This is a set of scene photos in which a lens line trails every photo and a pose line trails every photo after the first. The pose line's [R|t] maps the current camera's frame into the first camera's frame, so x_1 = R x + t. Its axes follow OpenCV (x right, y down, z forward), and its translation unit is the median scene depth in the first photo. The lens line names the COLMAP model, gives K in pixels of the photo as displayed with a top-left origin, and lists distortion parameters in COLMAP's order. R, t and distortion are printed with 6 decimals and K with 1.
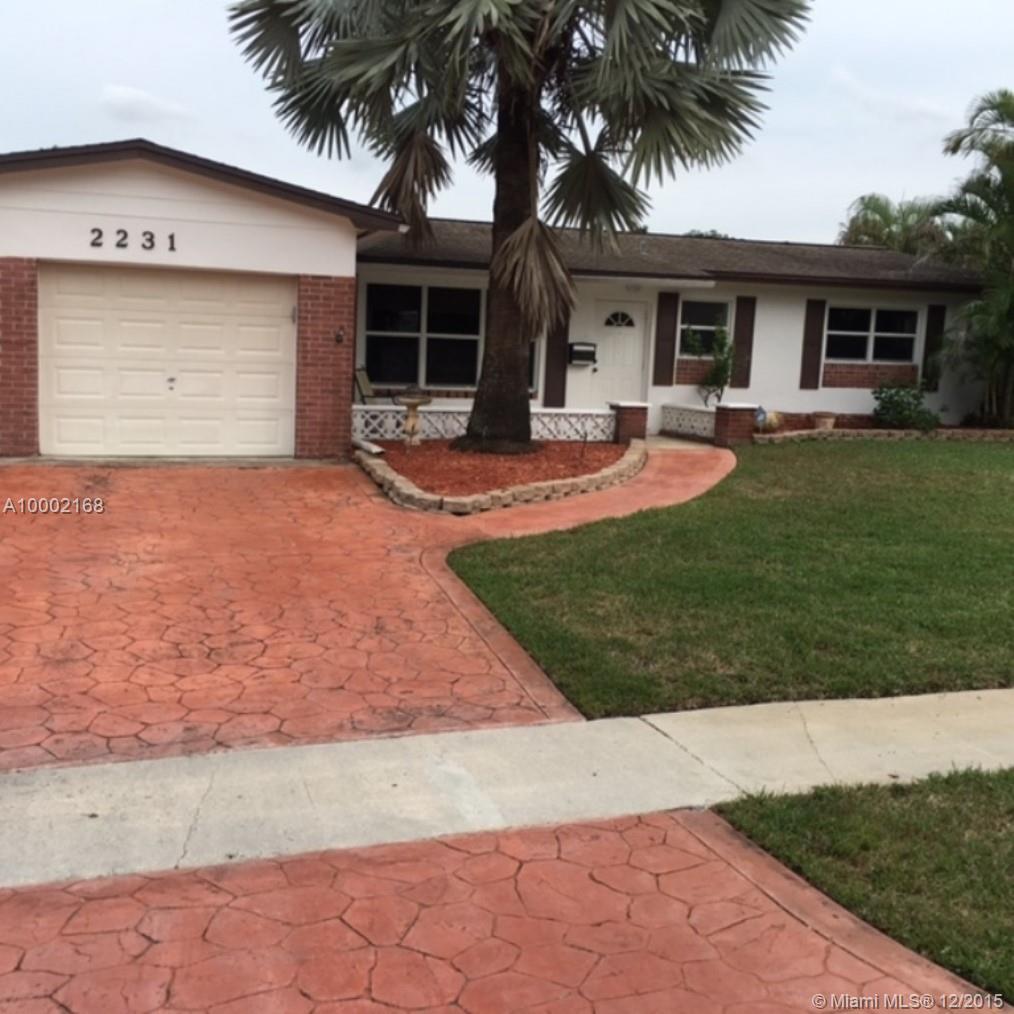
lens RADIAL K [[1168.7, 0, 510.5], [0, 1168.7, 506.4], [0, 0, 1]] dist [0.056324, 0.000000]
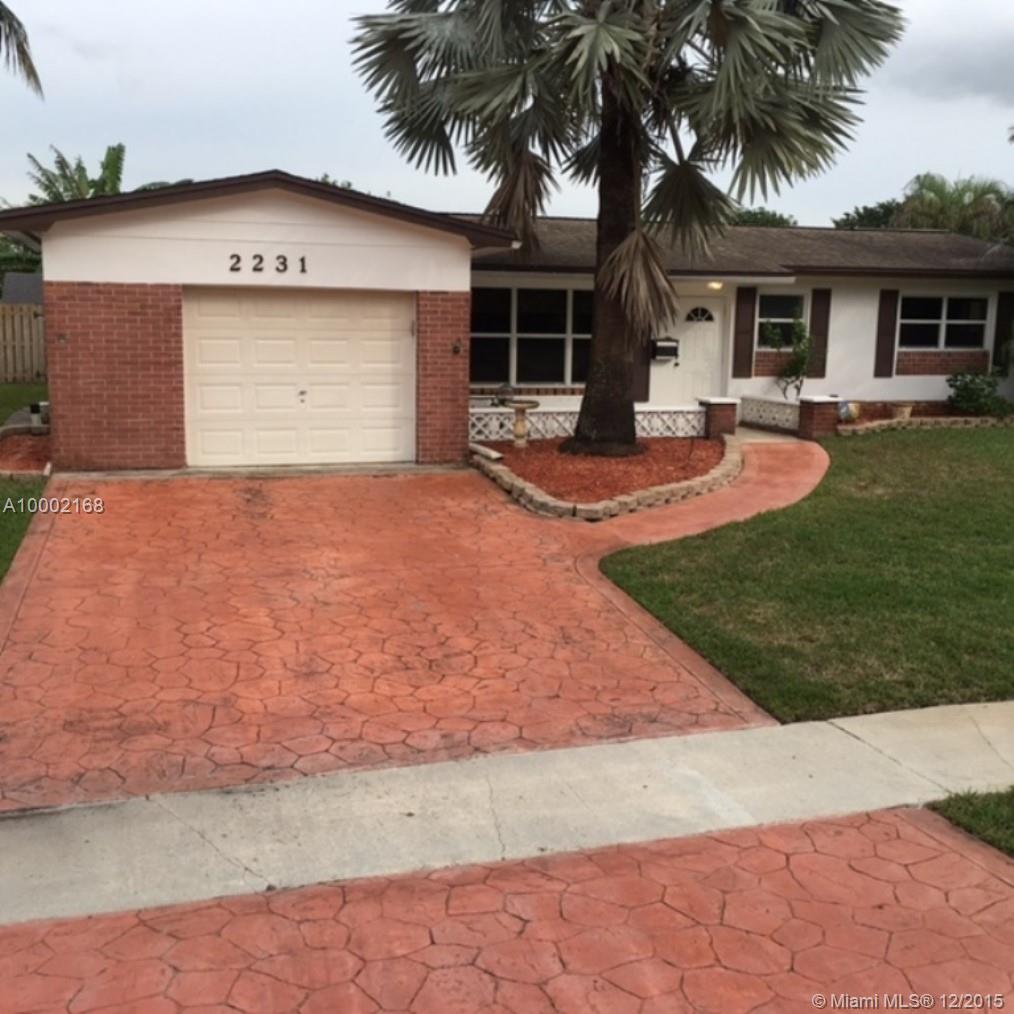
lens RADIAL K [[1168.7, 0, 511.3], [0, 1168.7, 509.1], [0, 0, 1]] dist [0.056324, 0.000000]
pose [[0.999608, -0.016496, -0.022626, -0.080679], [0.017143, 0.999441, 0.028692, -0.030962], [0.022140, -0.029069, 0.999332, -0.069787]]
